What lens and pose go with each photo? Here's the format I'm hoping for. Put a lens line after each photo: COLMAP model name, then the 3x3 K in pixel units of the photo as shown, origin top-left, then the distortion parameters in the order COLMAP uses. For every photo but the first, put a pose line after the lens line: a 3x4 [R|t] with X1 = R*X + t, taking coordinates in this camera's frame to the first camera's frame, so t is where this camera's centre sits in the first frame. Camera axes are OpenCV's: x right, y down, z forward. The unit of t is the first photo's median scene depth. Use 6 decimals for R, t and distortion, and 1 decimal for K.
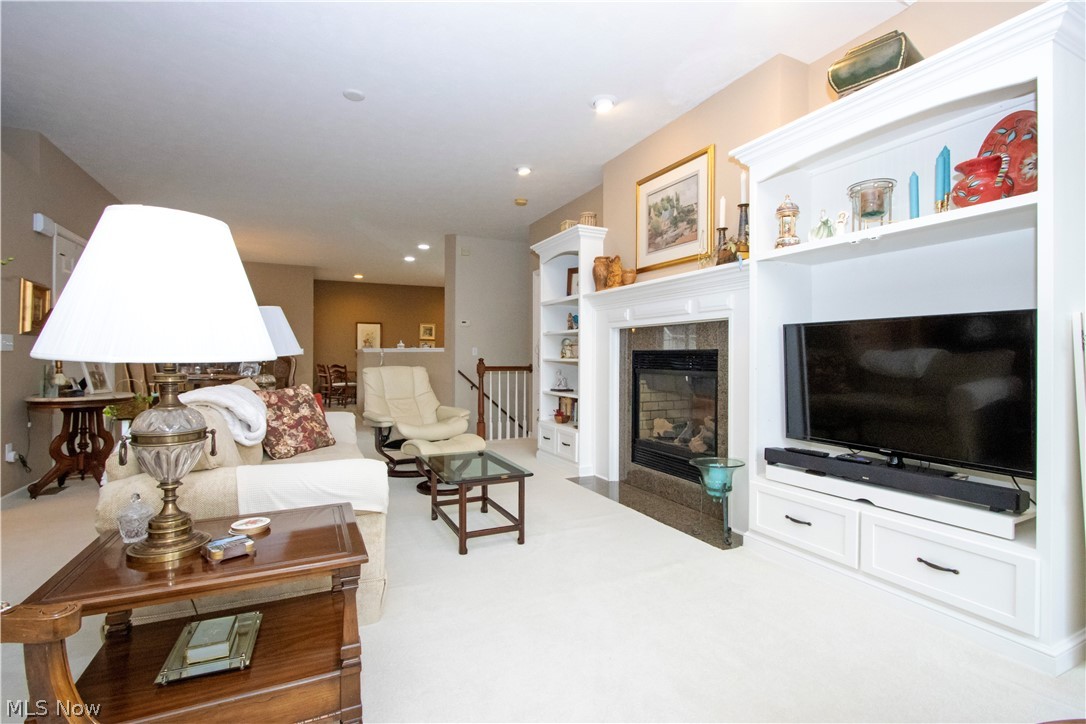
lens RADIAL K [[500.5, 0, 541.9], [0, 500.5, 355.1], [0, 0, 1]] dist [-0.018916, 0.000589]
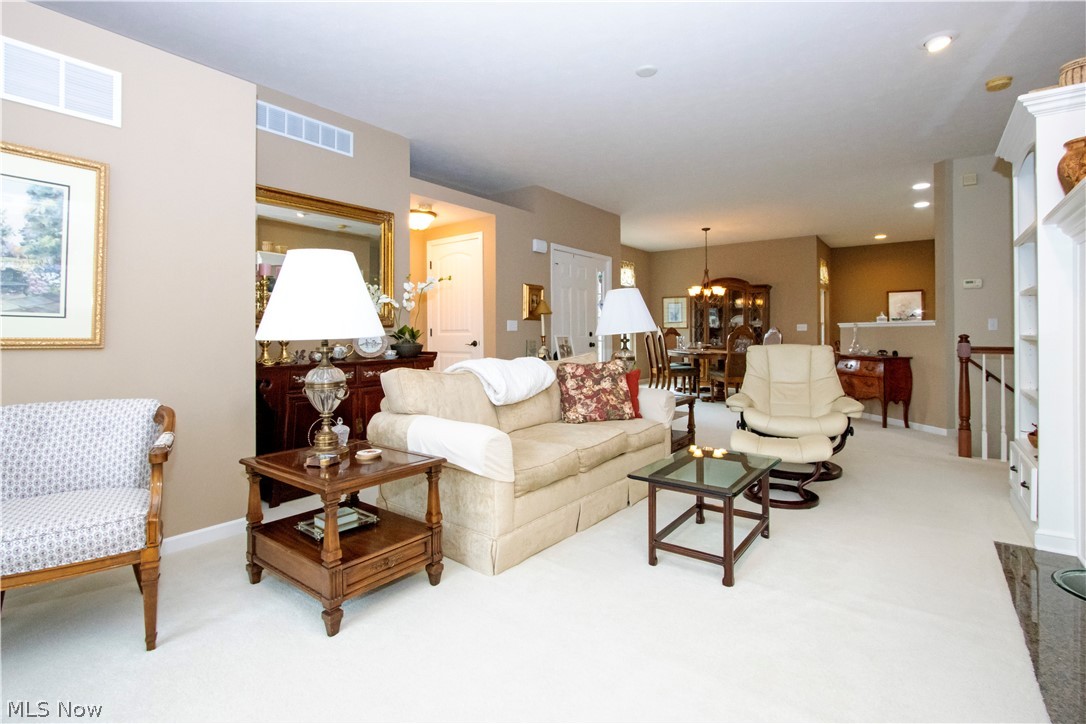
lens RADIAL K [[510.1, 0, 527.4], [0, 510.1, 328.2], [0, 0, 1]] dist [-0.024829, 0.000082]
pose [[0.446094, -0.015061, -0.894859, 0.430792], [0.008716, 0.999884, -0.012484, 0.002519], [0.894944, -0.002230, 0.446174, 0.343351]]
